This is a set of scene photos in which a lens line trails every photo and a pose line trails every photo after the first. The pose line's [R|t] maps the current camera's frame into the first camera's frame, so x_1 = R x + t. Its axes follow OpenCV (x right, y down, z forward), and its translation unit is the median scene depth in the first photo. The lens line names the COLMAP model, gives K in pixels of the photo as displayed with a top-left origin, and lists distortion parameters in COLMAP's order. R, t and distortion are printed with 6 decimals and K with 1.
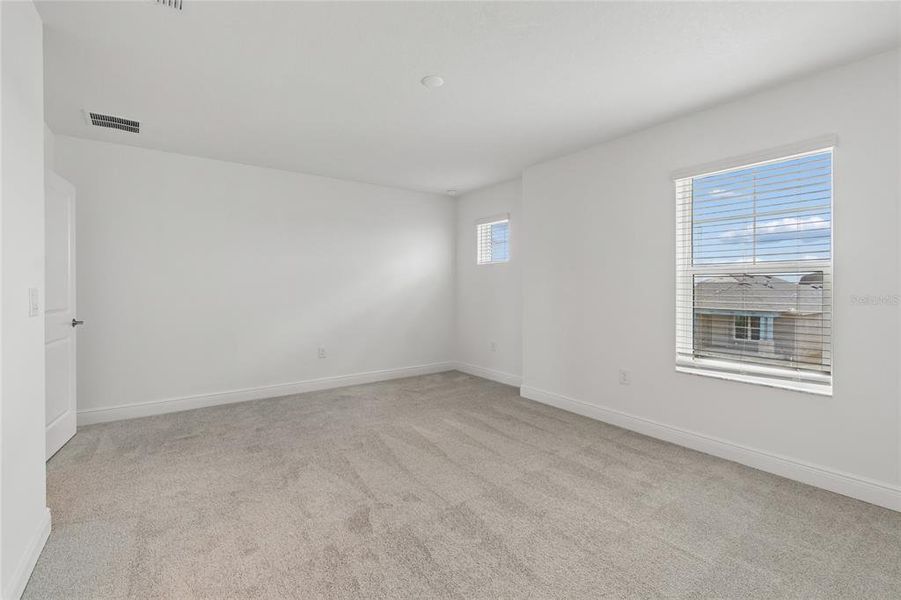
lens RADIAL K [[400.7, 0, 443.9], [0, 400.7, 308.9], [0, 0, 1]] dist [-0.000821, -0.000216]
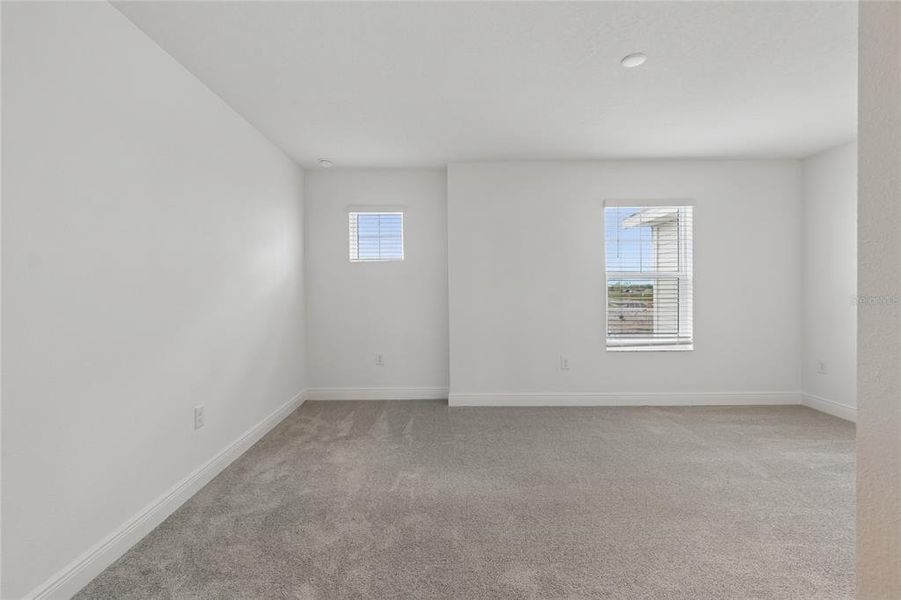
lens RADIAL K [[394.1, 0, 435.1], [0, 394.1, 304.2], [0, 0, 1]] dist [-0.019234, -0.000140]
pose [[0.580367, -0.026476, 0.813925, -0.556712], [0.050738, 0.998705, -0.003692, -0.016387], [-0.812773, 0.043440, 0.580959, 0.487866]]
